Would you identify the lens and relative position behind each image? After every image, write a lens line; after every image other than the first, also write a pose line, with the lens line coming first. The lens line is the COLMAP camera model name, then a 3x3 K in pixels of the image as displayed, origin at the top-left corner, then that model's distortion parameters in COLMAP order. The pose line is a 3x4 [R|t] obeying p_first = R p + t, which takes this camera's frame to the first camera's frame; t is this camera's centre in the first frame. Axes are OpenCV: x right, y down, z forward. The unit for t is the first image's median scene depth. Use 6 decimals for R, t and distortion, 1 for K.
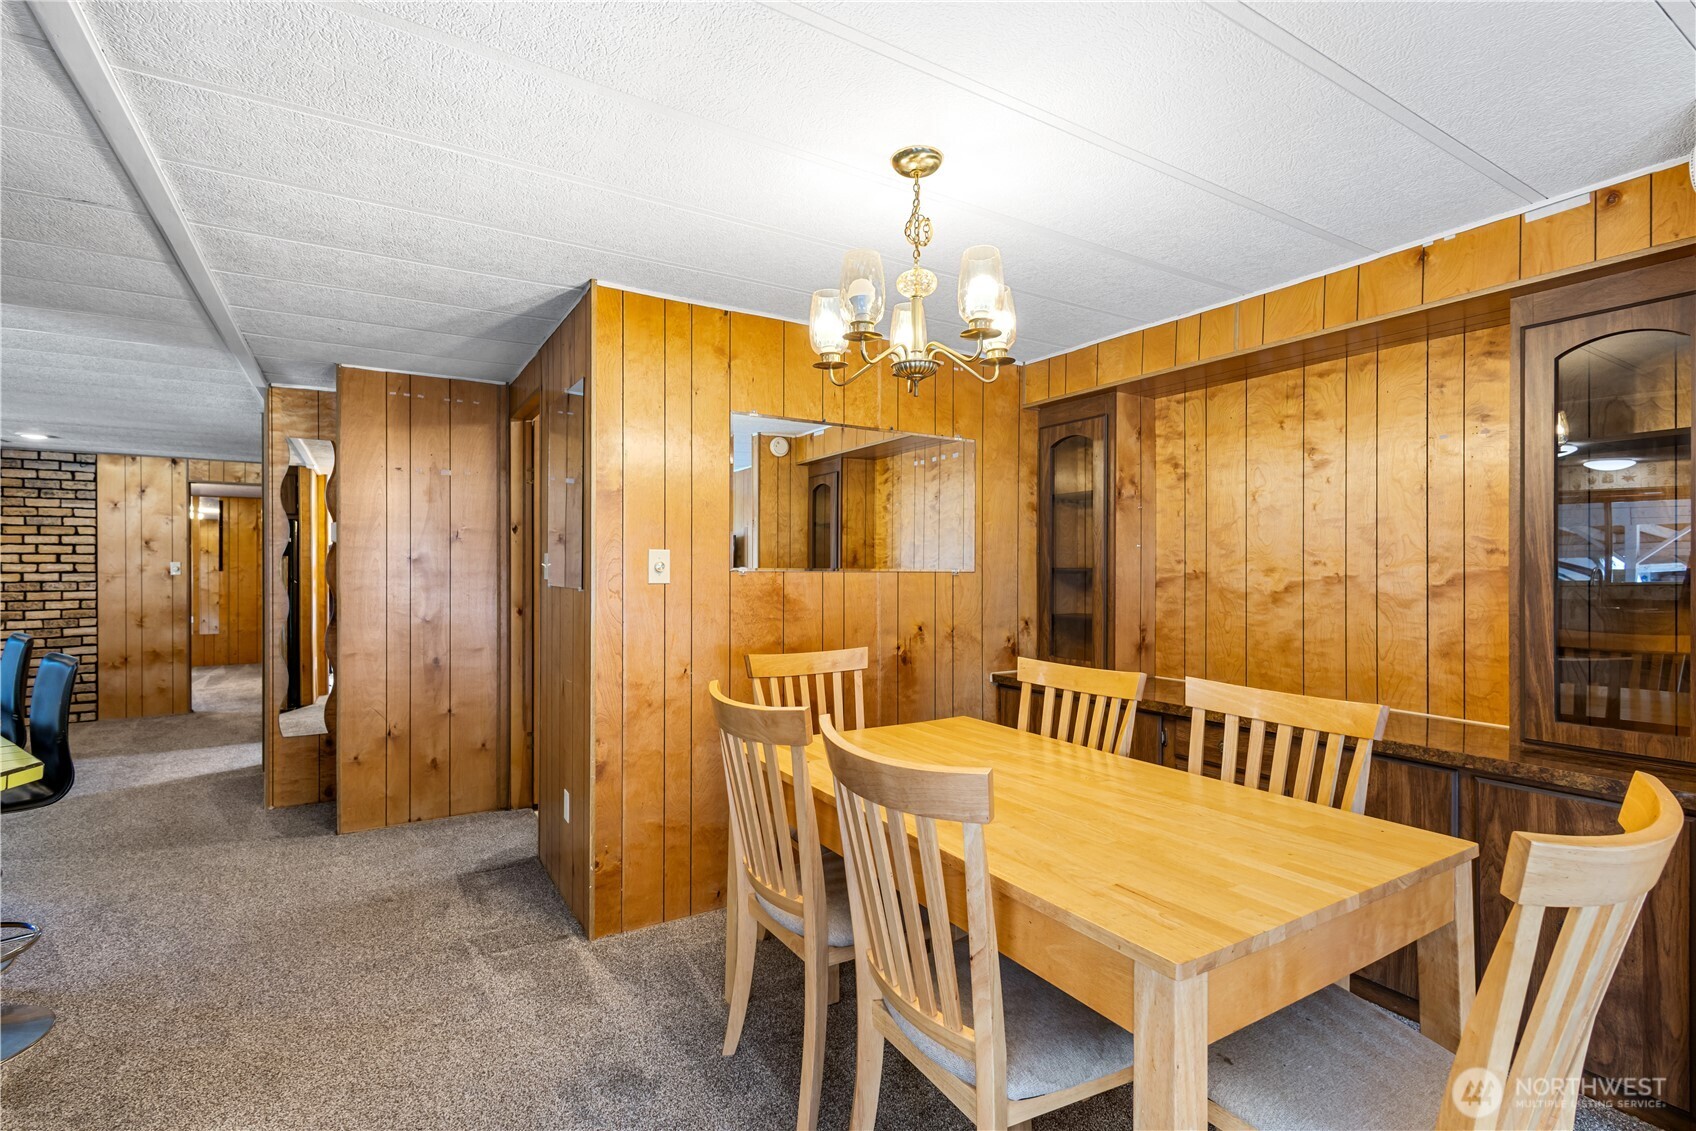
lens RADIAL K [[788.4, 0, 853.7], [0, 788.4, 565.3], [0, 0, 1]] dist [0.004923, 0.000418]
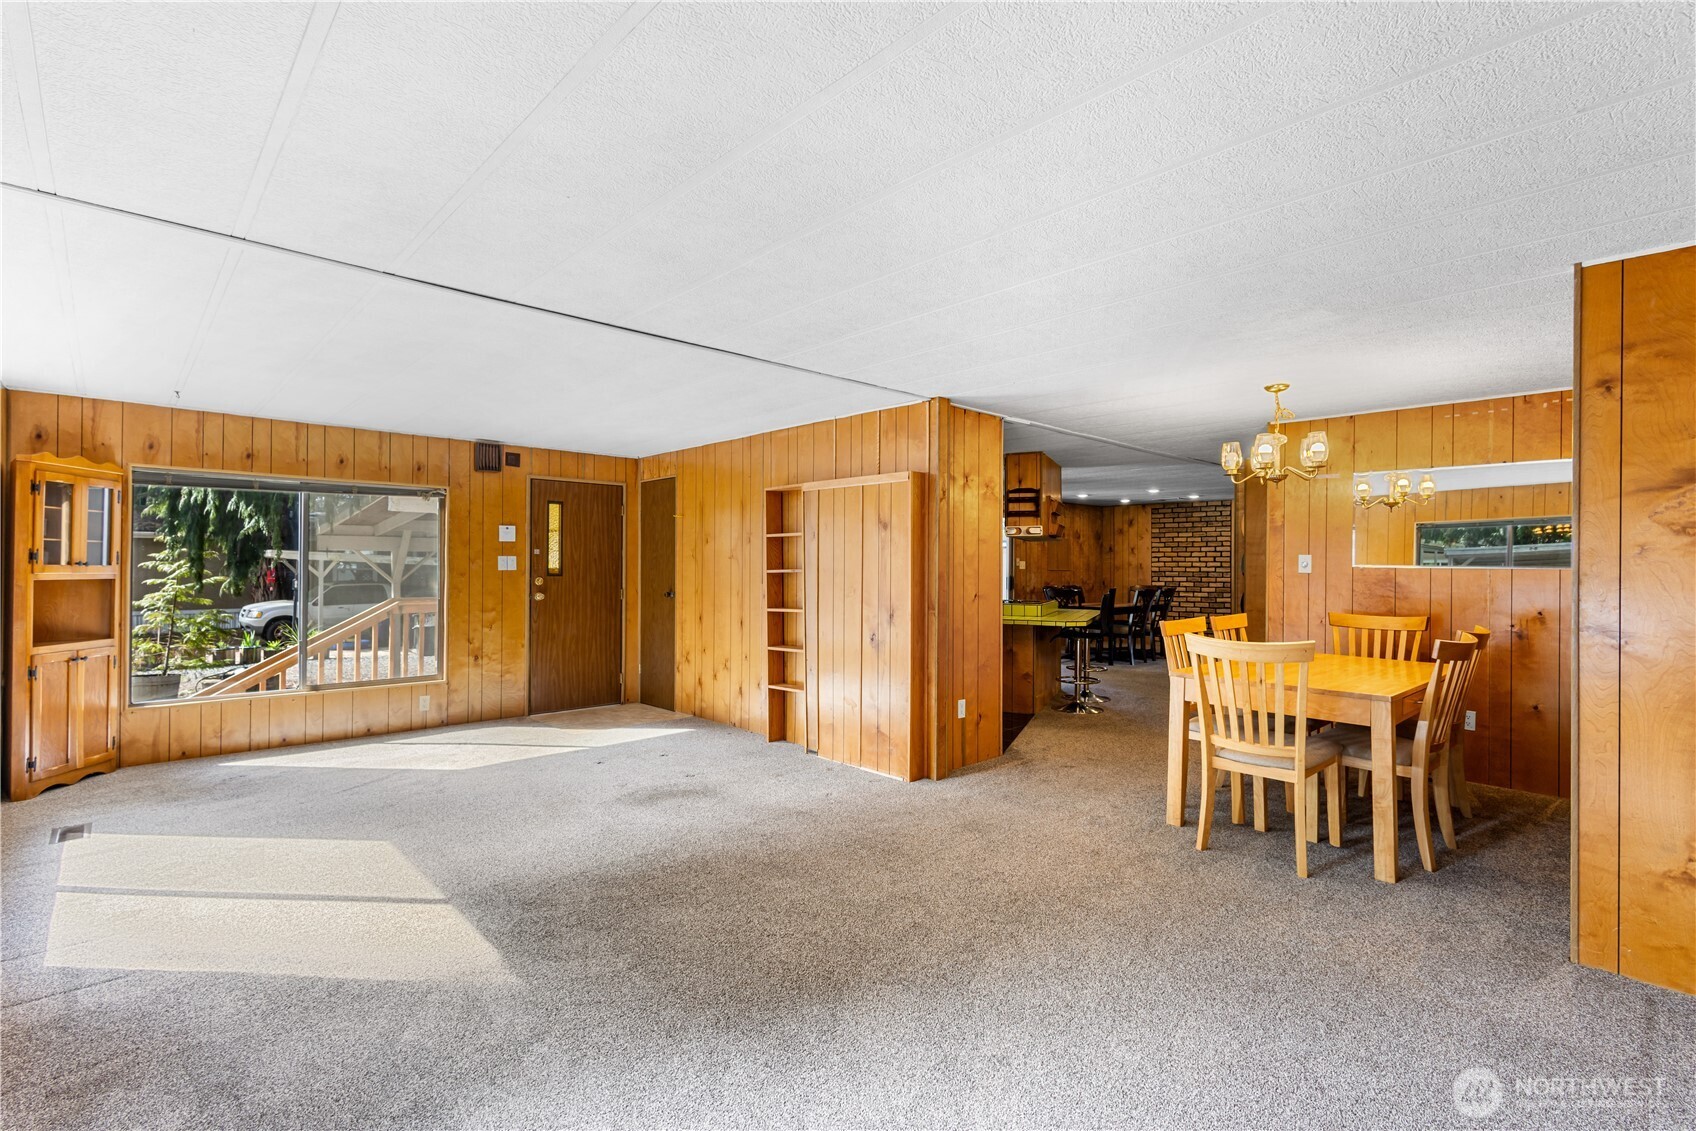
lens RADIAL K [[788.4, 0, 858.5], [0, 788.4, 560.2], [0, 0, 1]] dist [0.004923, 0.000418]
pose [[0.213972, -0.000812, -0.976839, 0.608882], [-0.002789, 0.999995, -0.001442, -0.000808], [0.976836, 0.003033, 0.213969, -0.196618]]
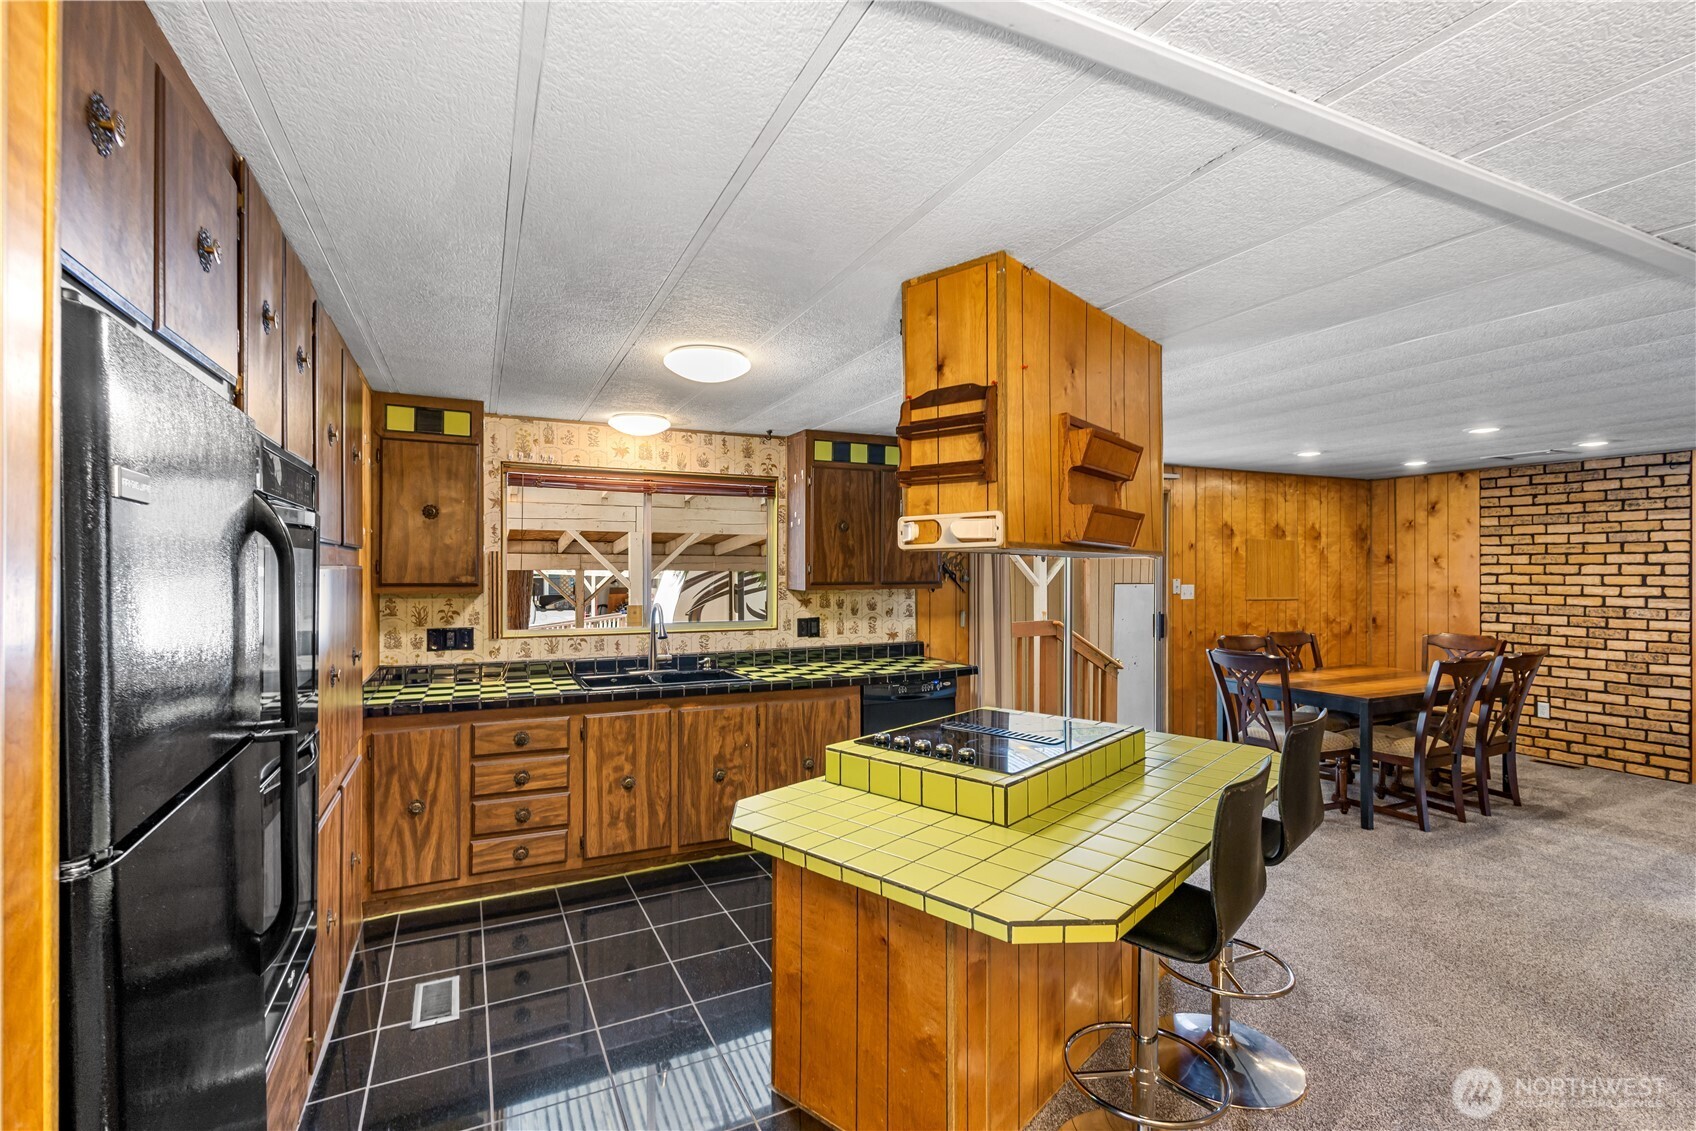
lens RADIAL K [[788.4, 0, 842.7], [0, 788.4, 569.5], [0, 0, 1]] dist [0.004923, 0.000418]
pose [[-0.112563, 0.007313, -0.993618, -0.066085], [0.002487, 0.999972, 0.007078, -0.028804], [0.993641, -0.001675, -0.112578, 0.245788]]
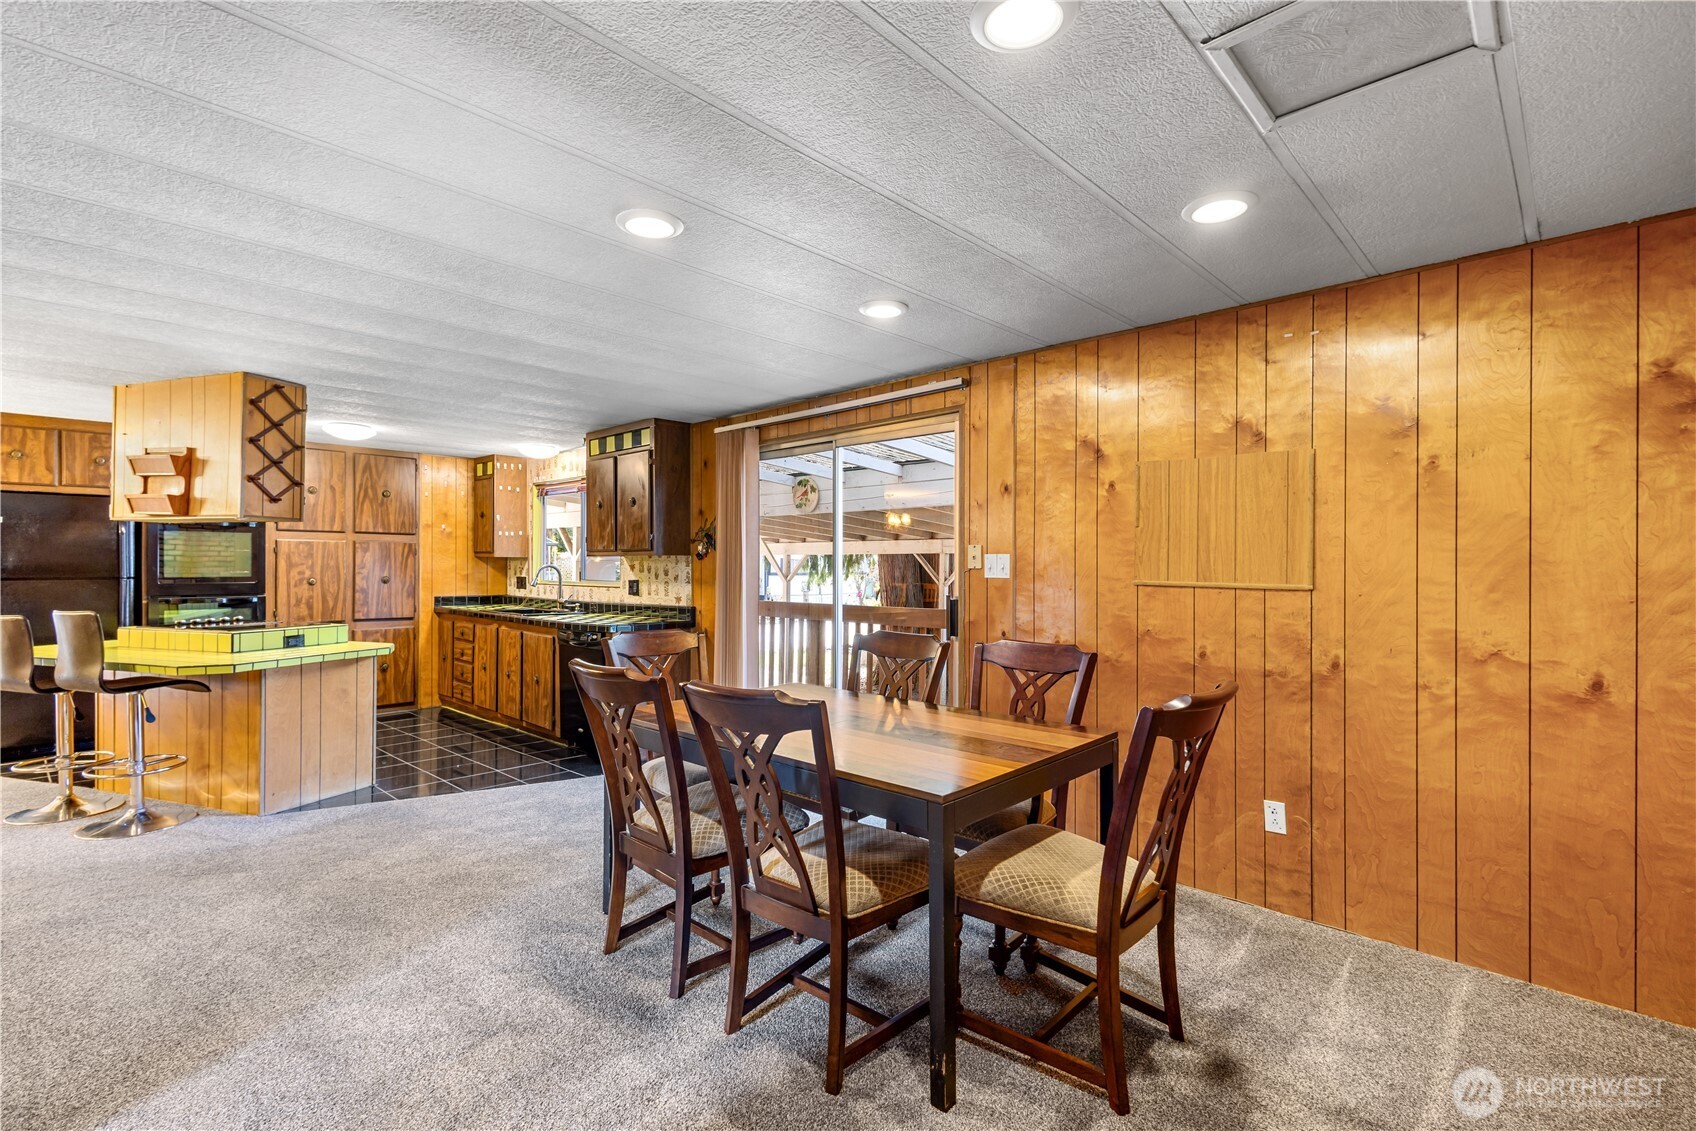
lens RADIAL K [[788.4, 0, 848.3], [0, 788.4, 563.9], [0, 0, 1]] dist [0.004923, 0.000418]
pose [[-0.966325, 0.001146, -0.257320, -0.820100], [0.001722, 0.999996, -0.002015, 0.006355], [0.257317, -0.002390, -0.966324, 1.089796]]
